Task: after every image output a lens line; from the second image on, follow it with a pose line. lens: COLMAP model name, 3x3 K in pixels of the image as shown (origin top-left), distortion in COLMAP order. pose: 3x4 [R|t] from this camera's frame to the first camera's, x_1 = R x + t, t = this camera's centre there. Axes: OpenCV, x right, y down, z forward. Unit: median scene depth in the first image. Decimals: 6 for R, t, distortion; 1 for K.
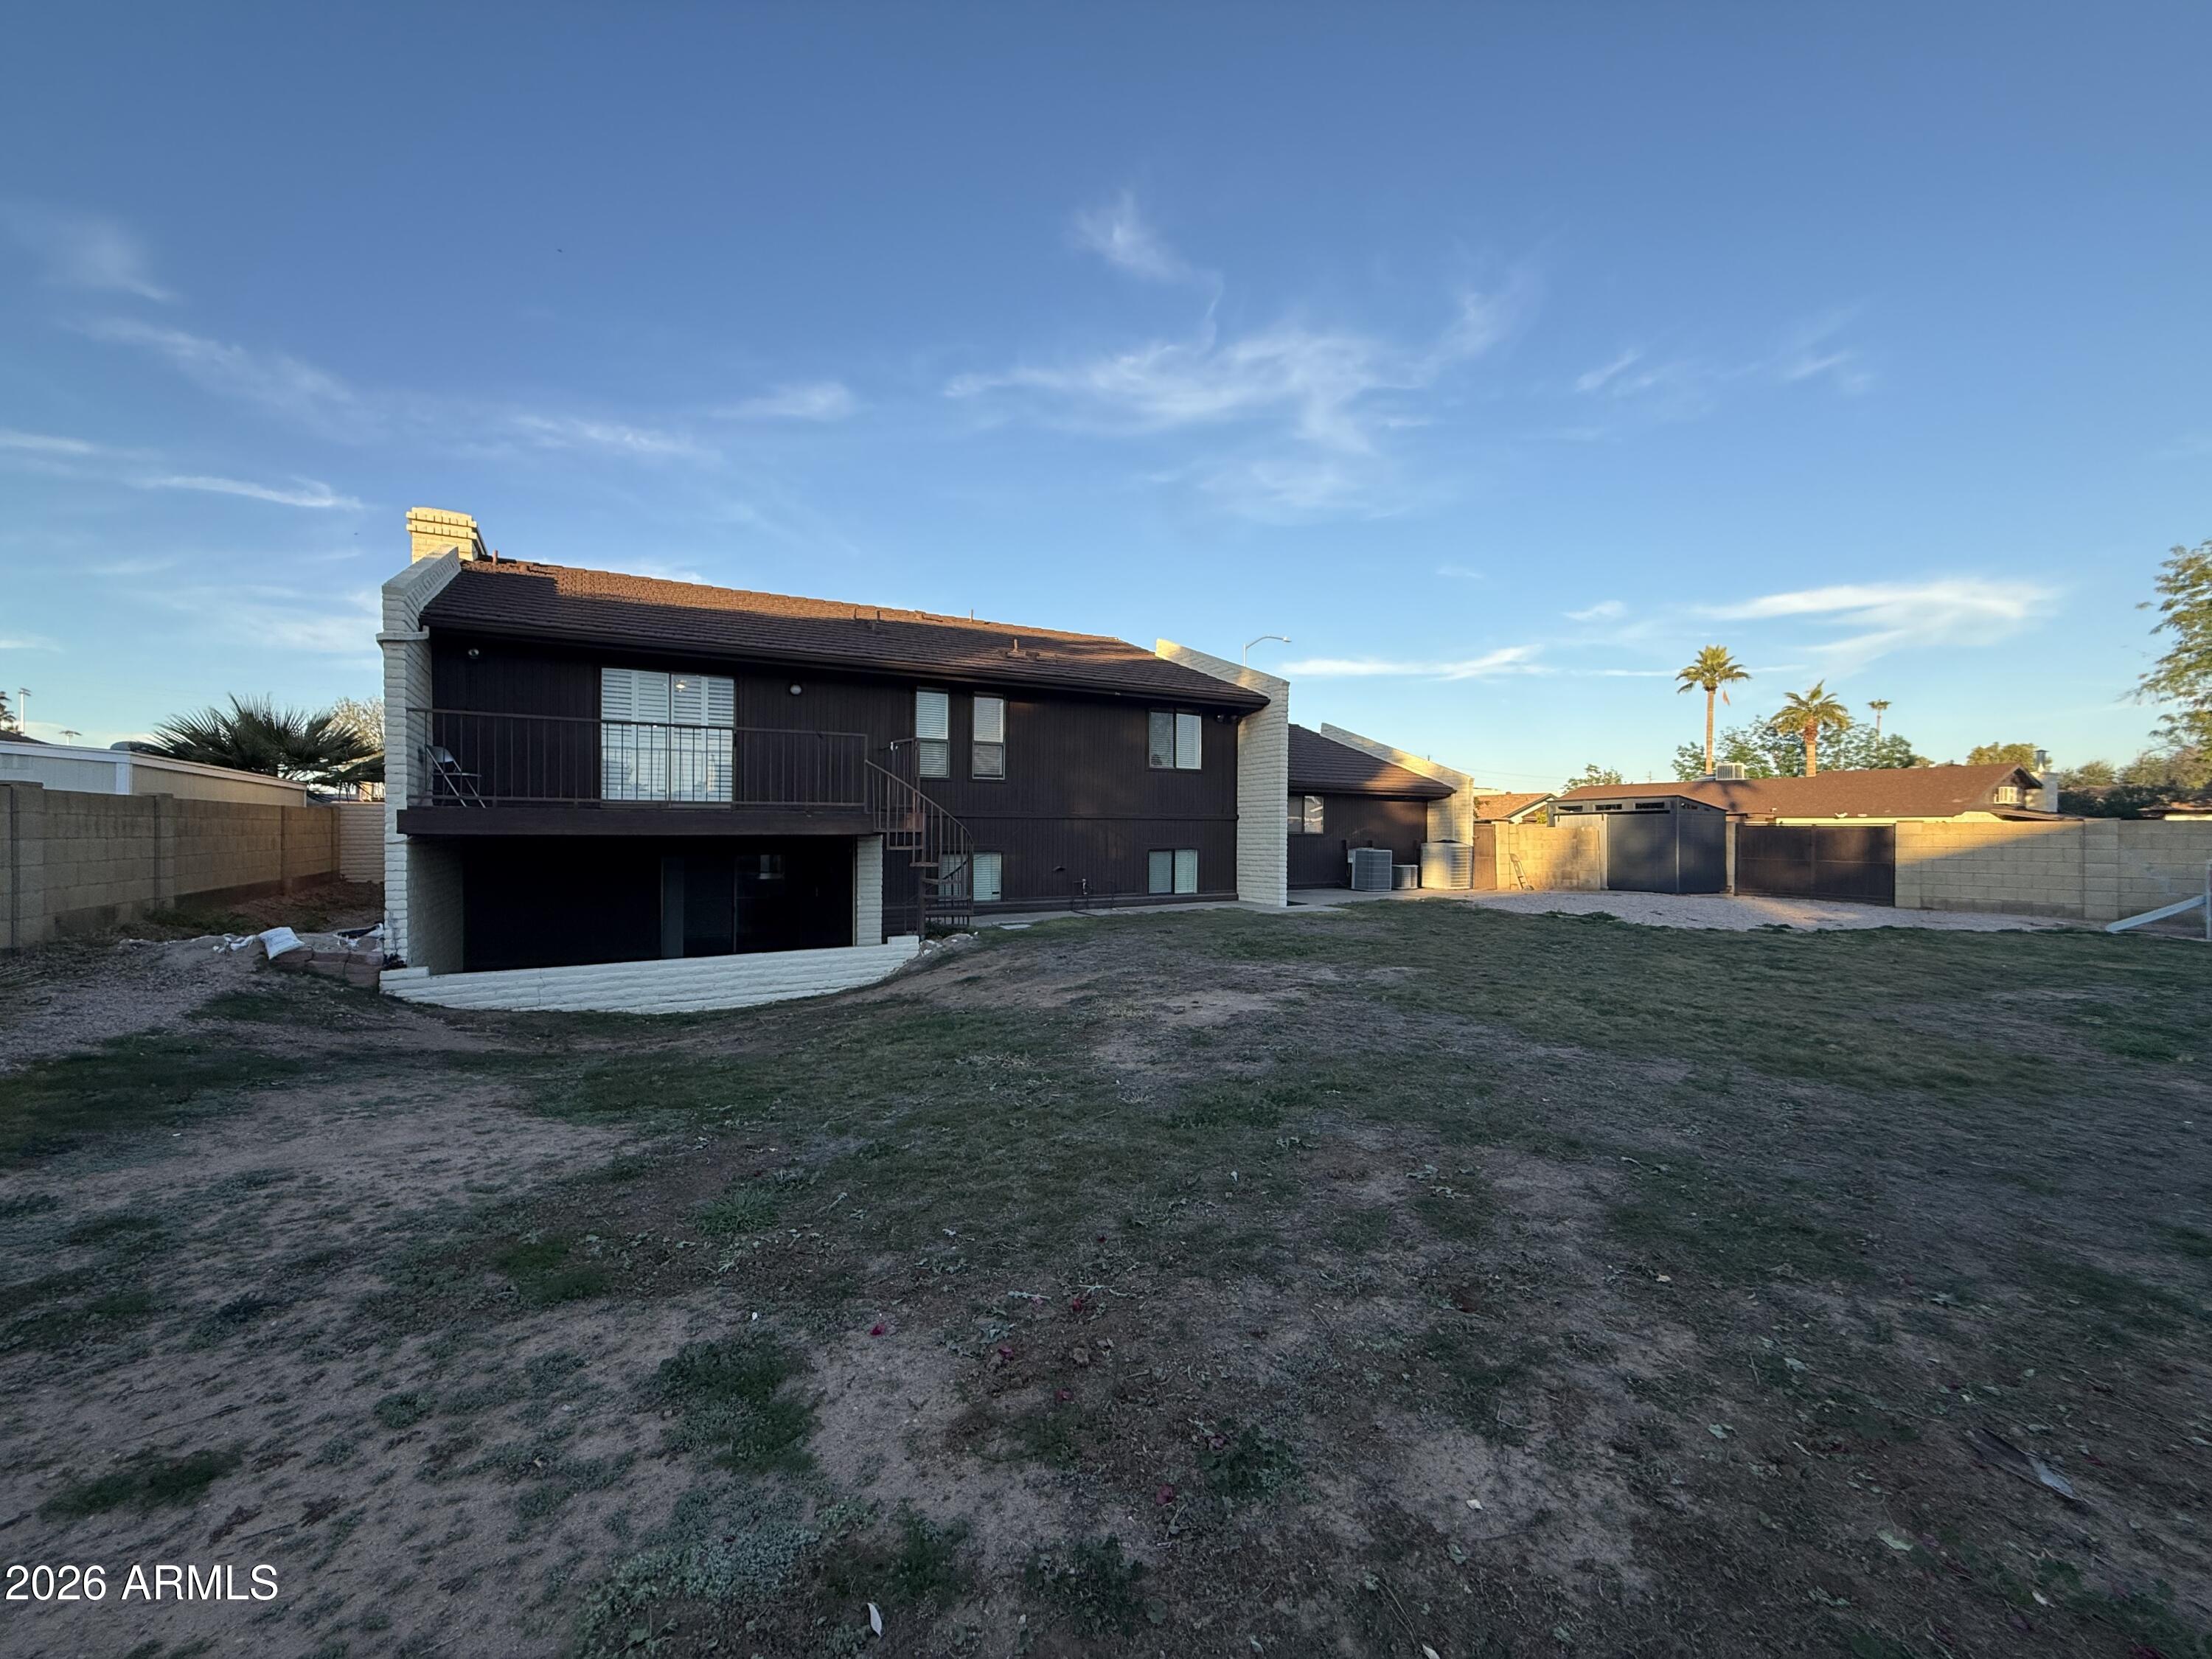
lens RADIAL K [[876.7, 0, 1106.0], [0, 876.7, 829.5], [0, 0, 1]] dist [0.001320, 0.000160]
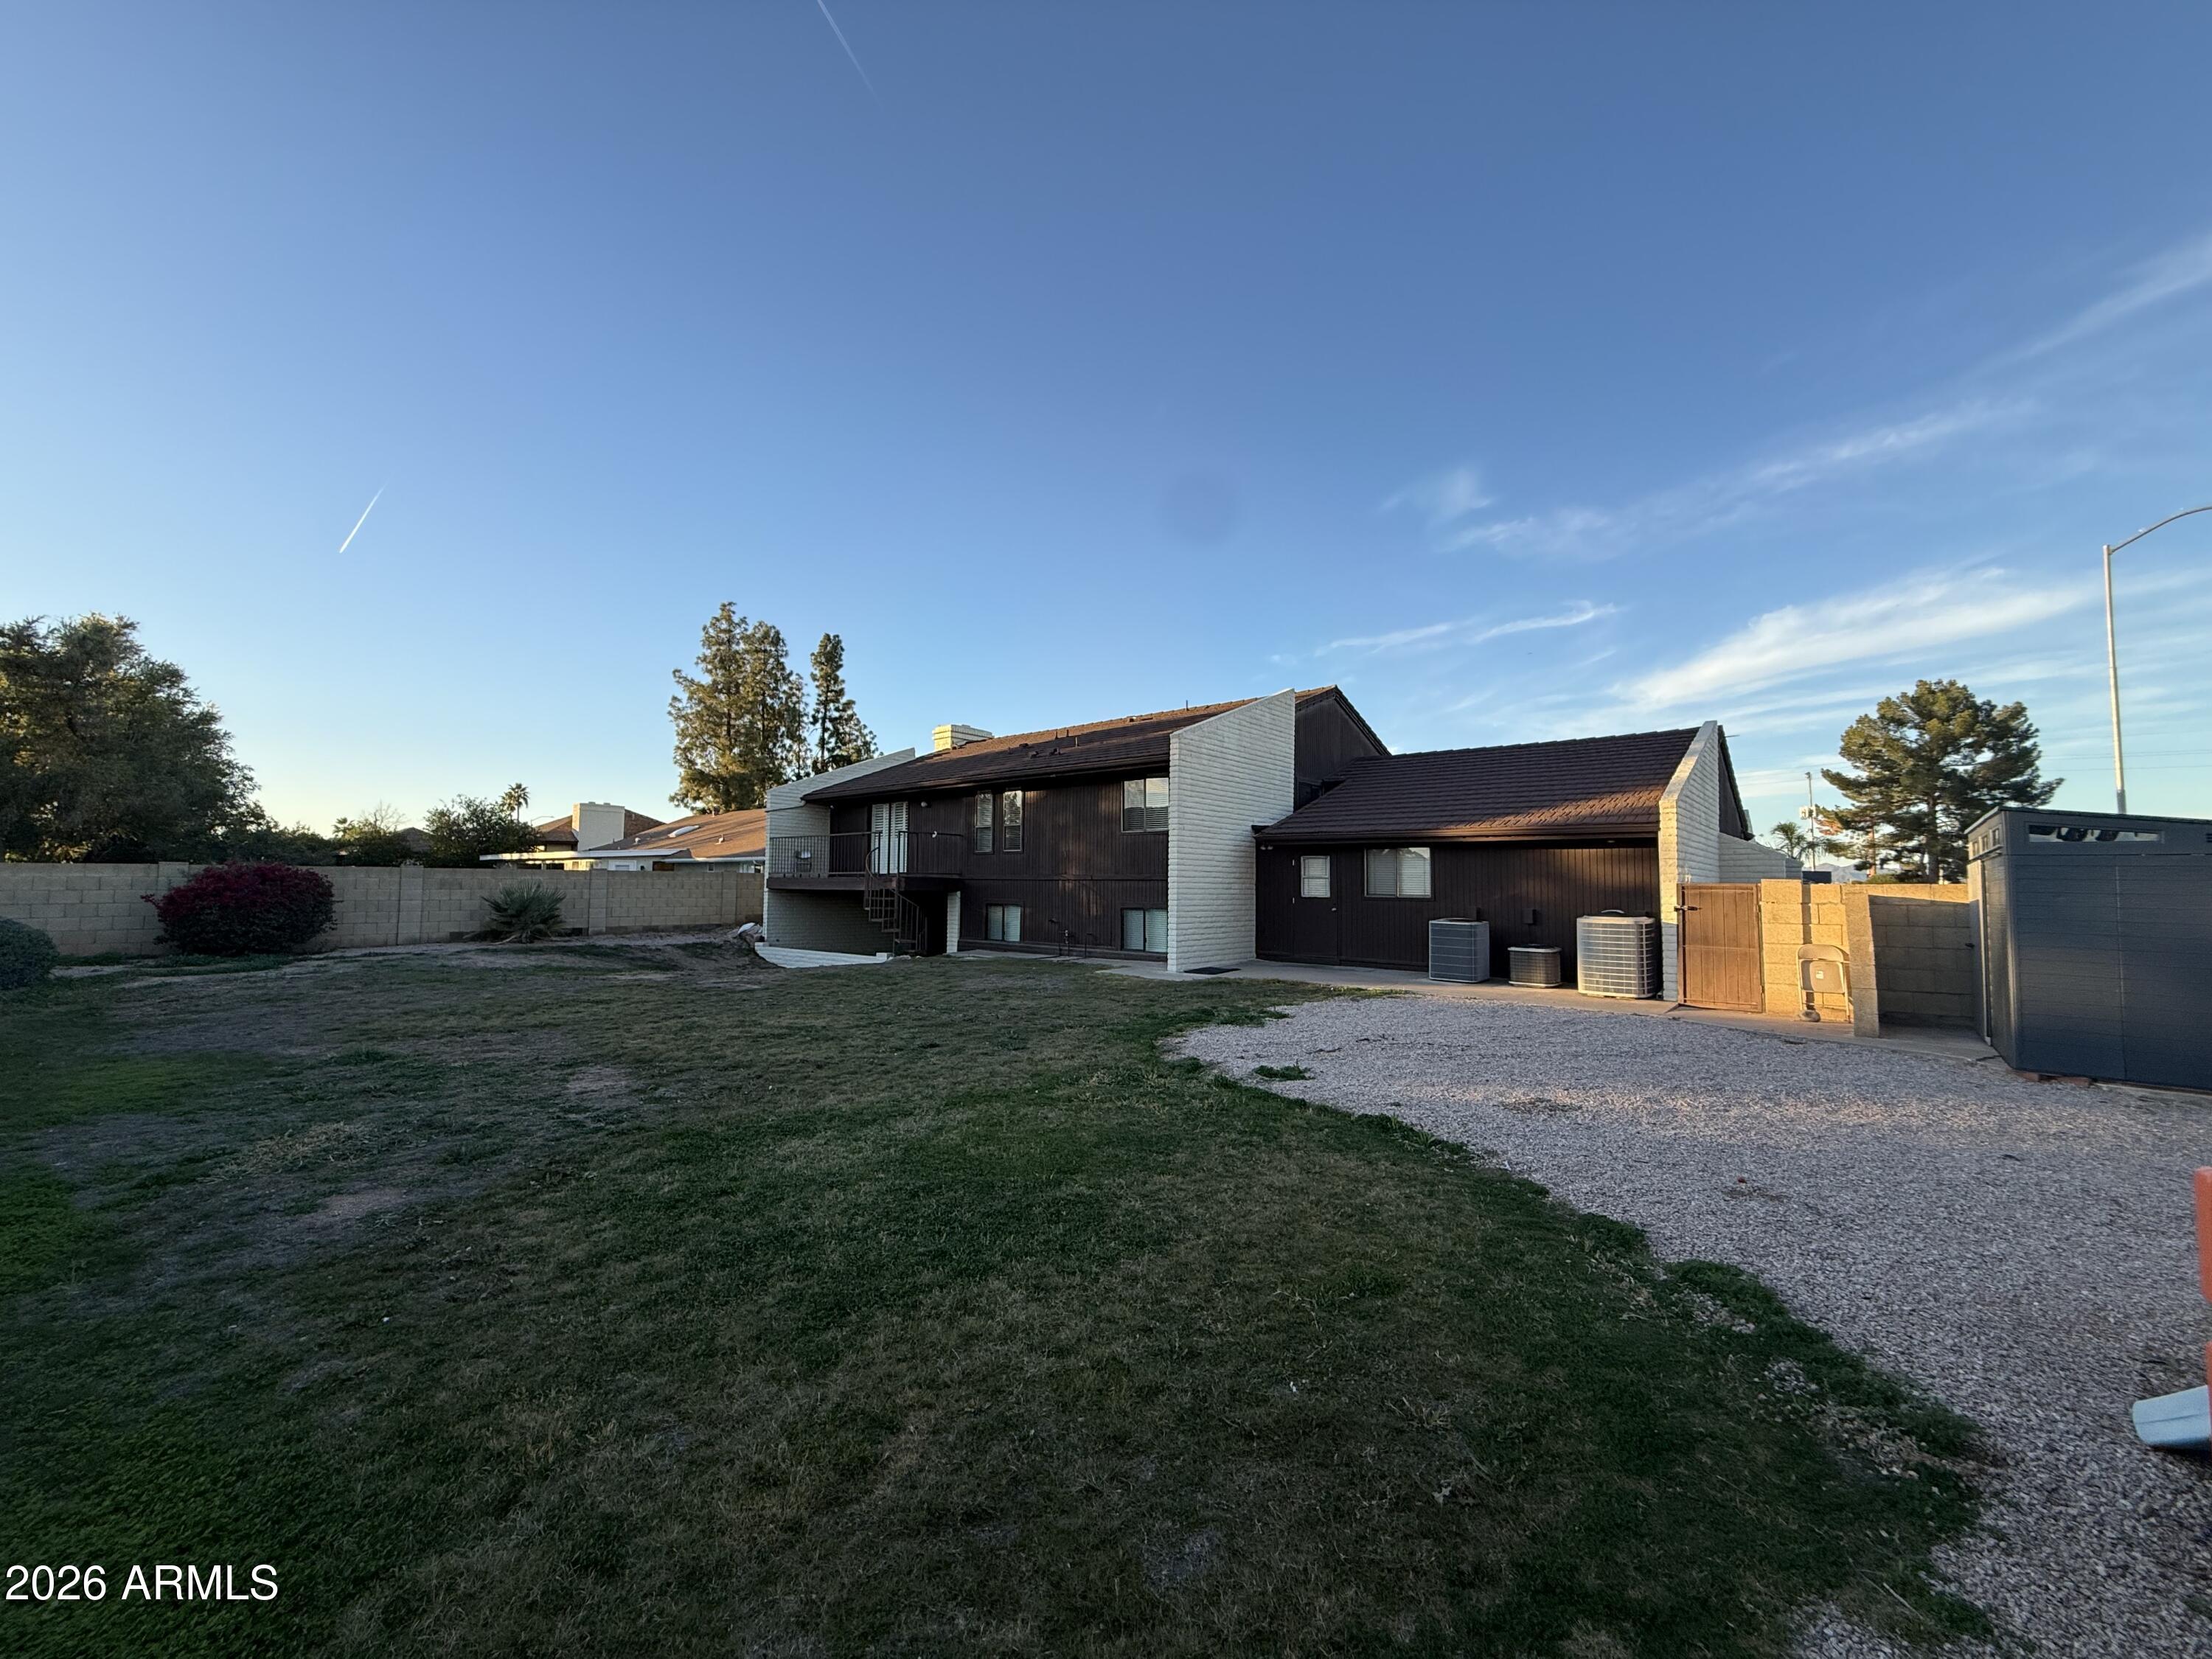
lens RADIAL K [[876.7, 0, 1106.0], [0, 876.7, 829.5], [0, 0, 1]] dist [0.001320, 0.000160]
pose [[0.324856, -0.059297, -0.943903, 1.184757], [-0.007831, 0.997830, -0.065380, -0.003049], [0.945731, 0.028631, 0.323687, 0.695520]]
